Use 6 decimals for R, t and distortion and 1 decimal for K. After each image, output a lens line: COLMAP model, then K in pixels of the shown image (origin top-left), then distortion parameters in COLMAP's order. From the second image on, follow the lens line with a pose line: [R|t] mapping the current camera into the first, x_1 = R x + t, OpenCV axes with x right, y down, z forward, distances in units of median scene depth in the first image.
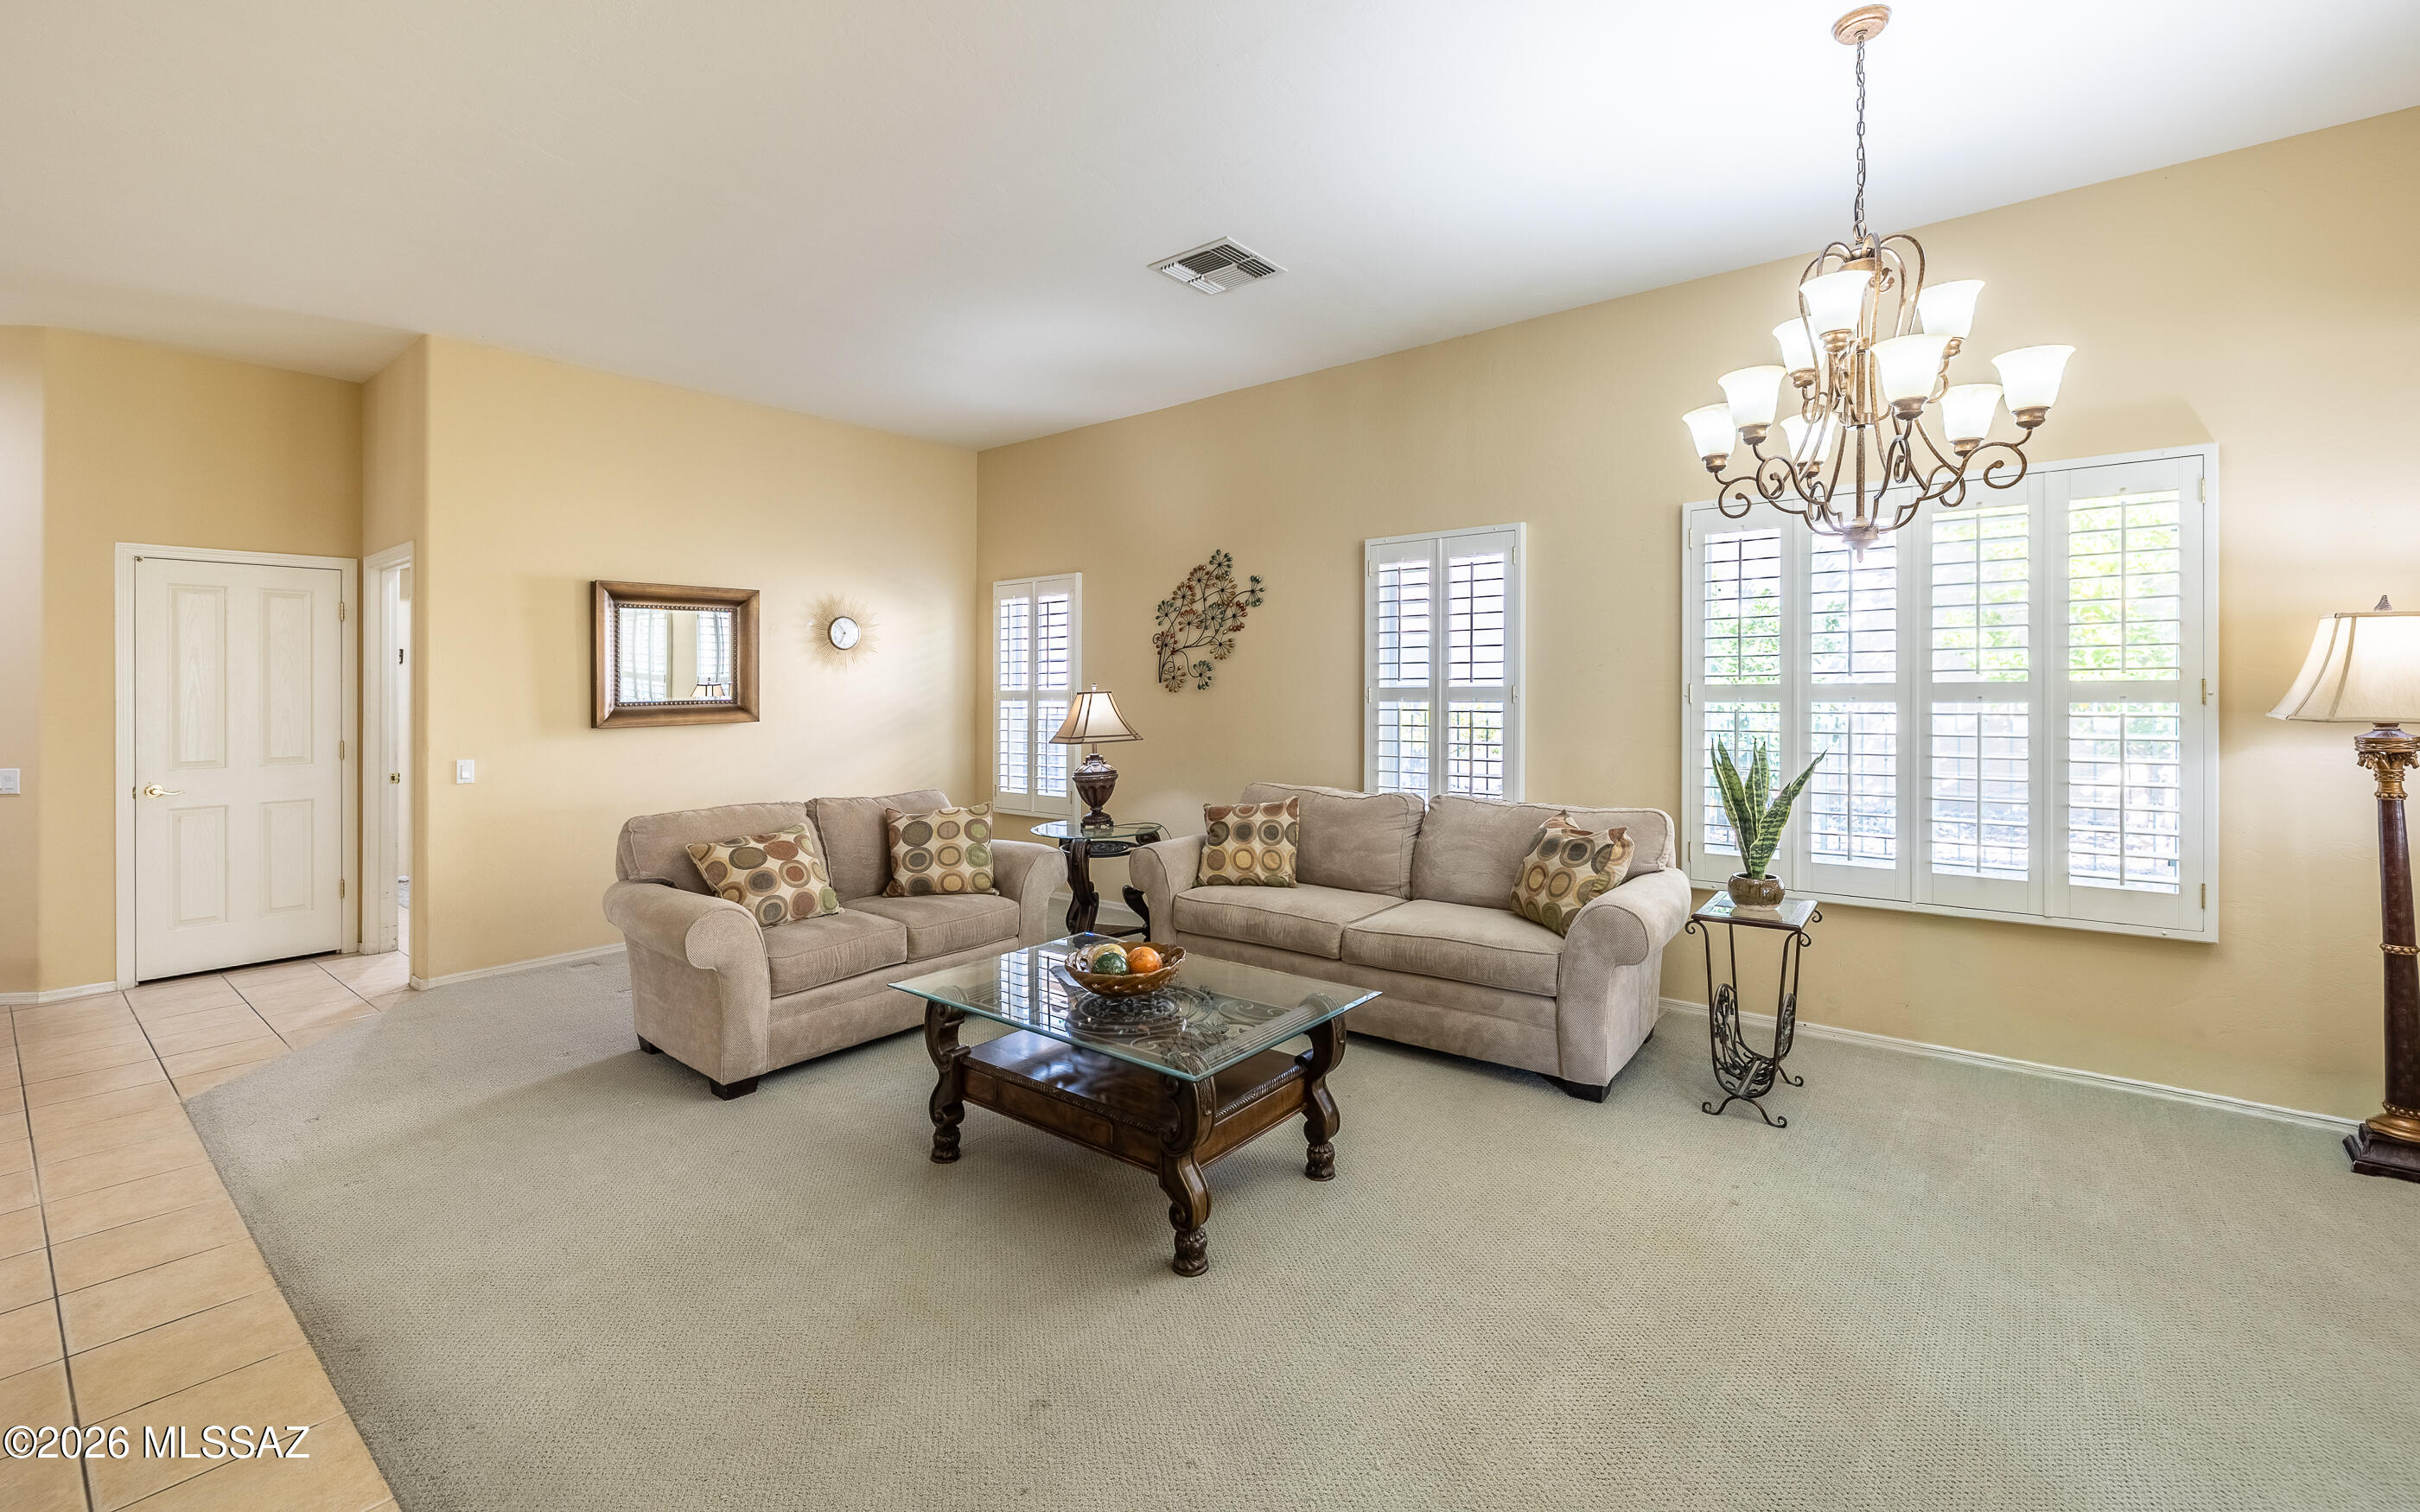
lens RADIAL K [[1044.3, 0, 1212.8], [0, 1044.3, 648.8], [0, 0, 1]] dist [0.001442, -0.000186]
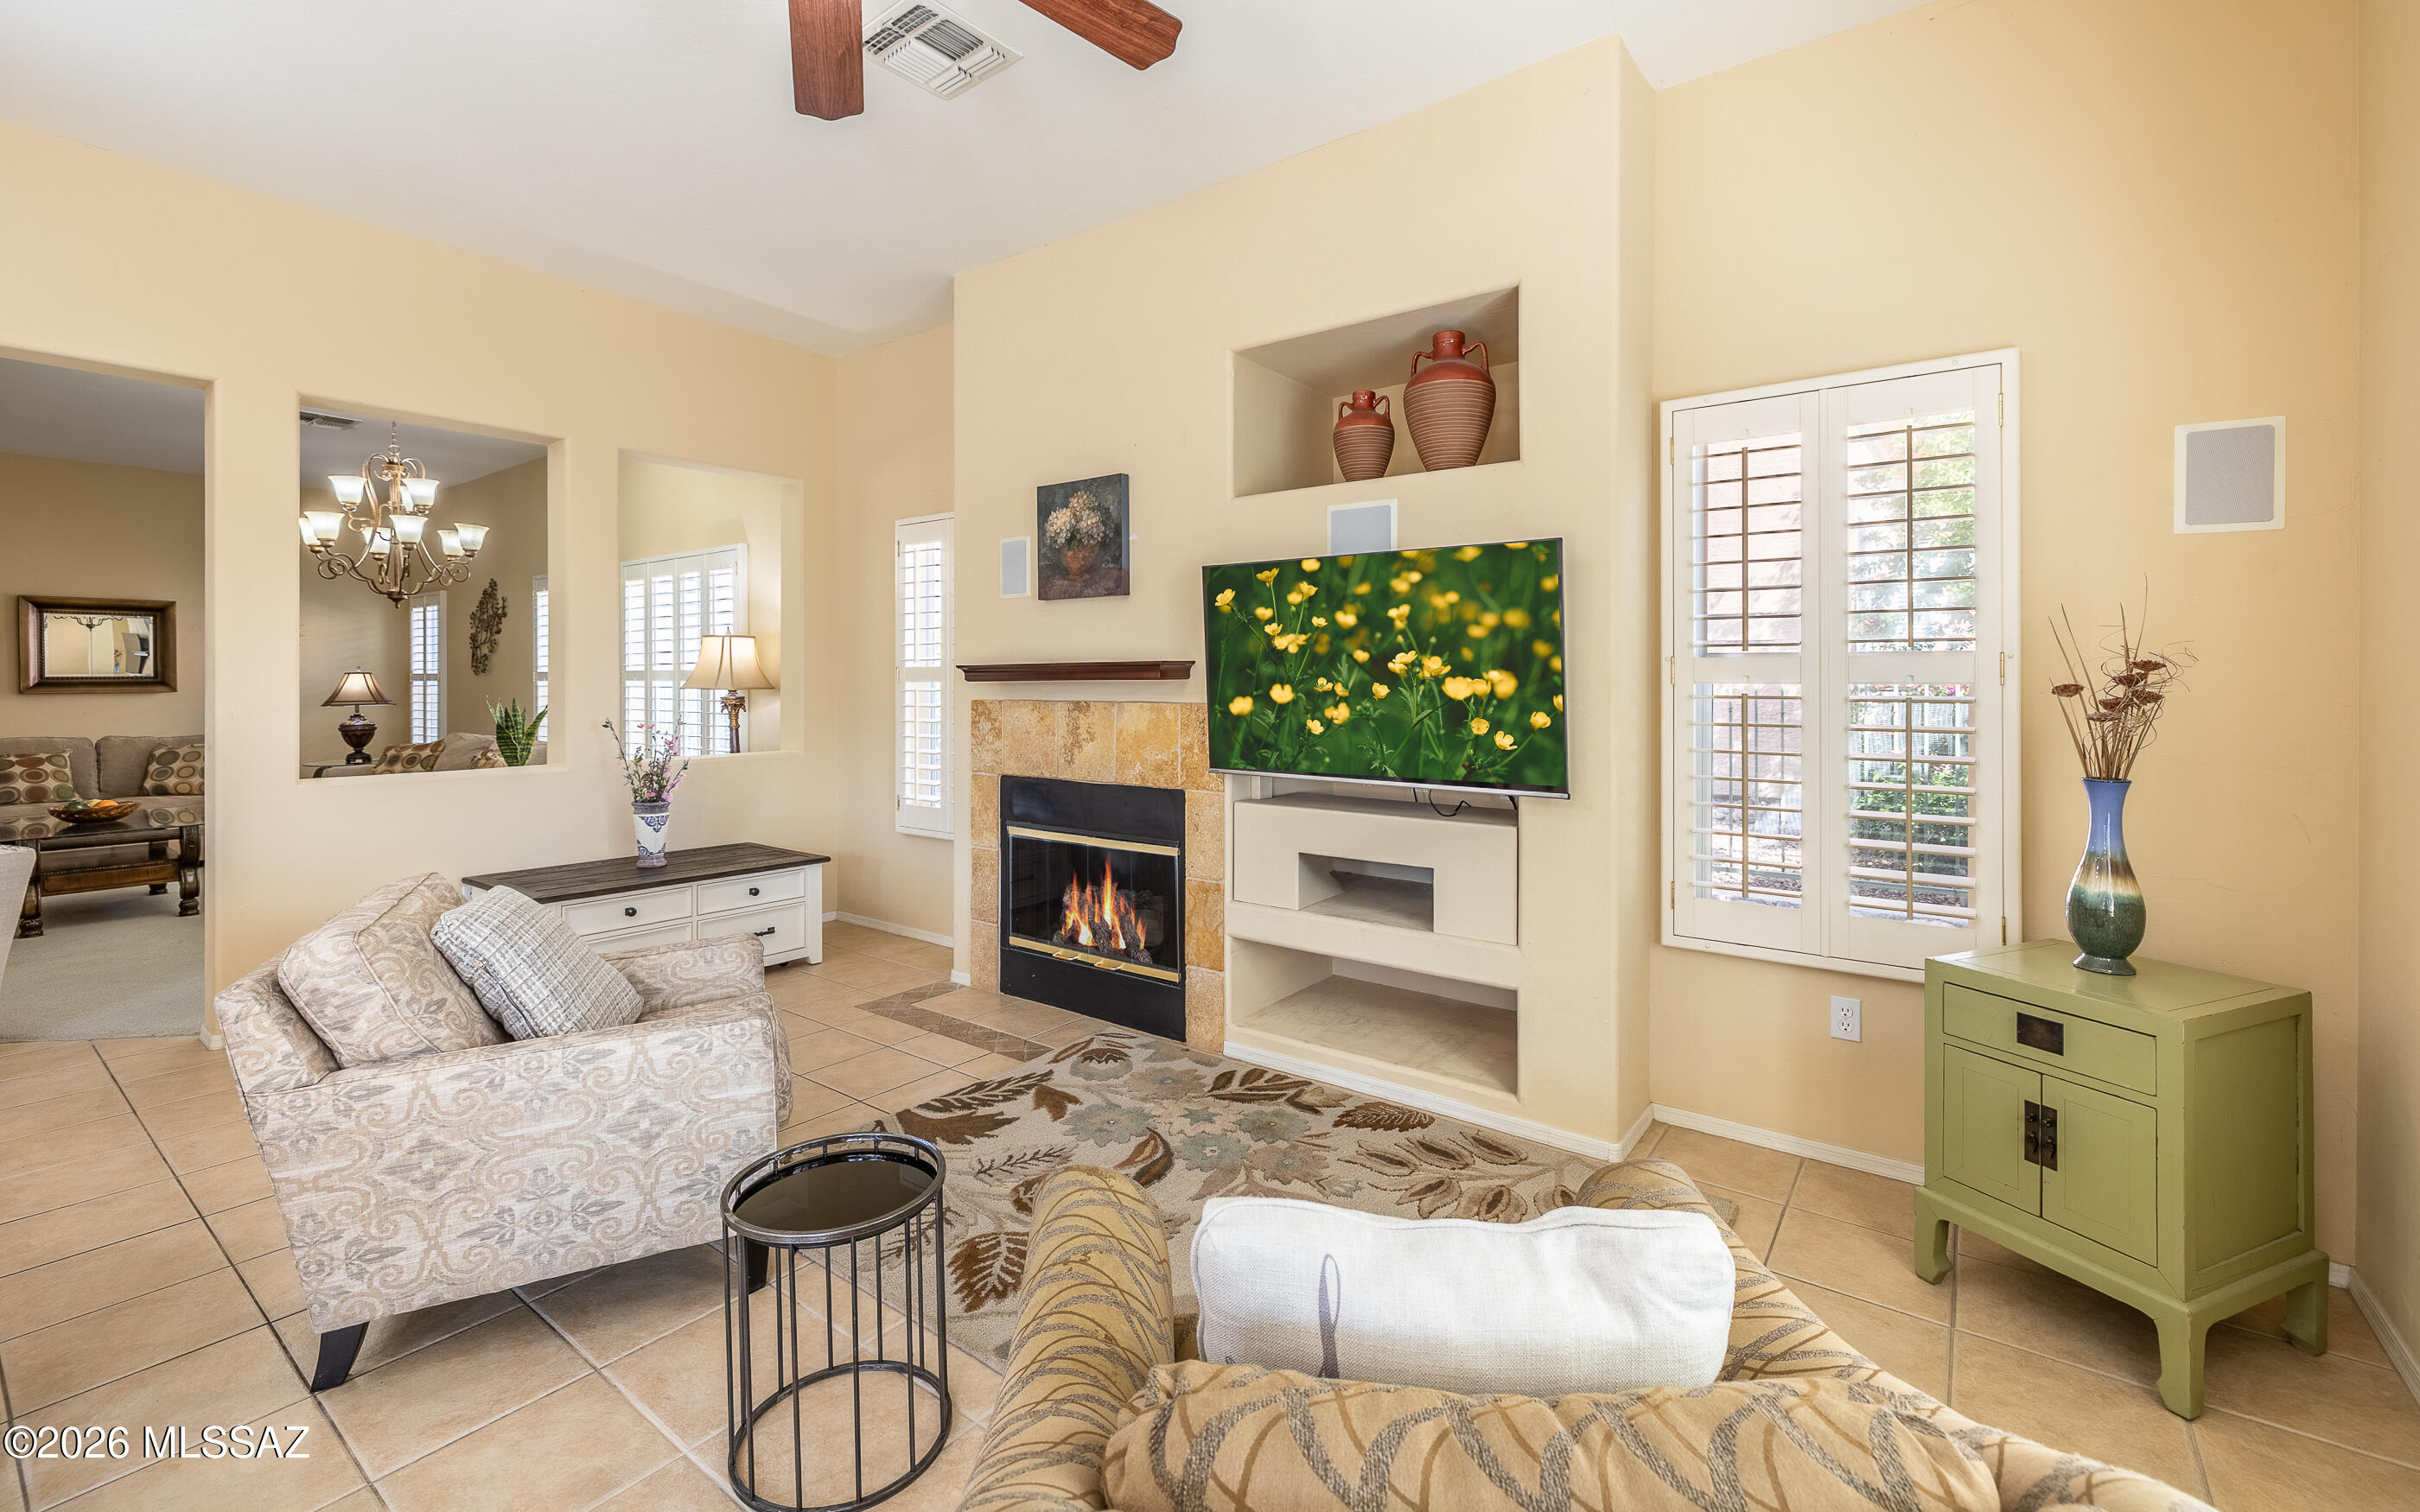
lens RADIAL K [[1021.9, 0, 1208.7], [0, 1021.9, 683.3], [0, 0, 1]] dist [-0.000399, -0.000440]
pose [[0.999304, 0.010172, 0.035892, 0.984130], [-0.011523, 0.999226, 0.037621, -0.012730], [-0.035481, -0.038009, 0.998647, -0.487931]]
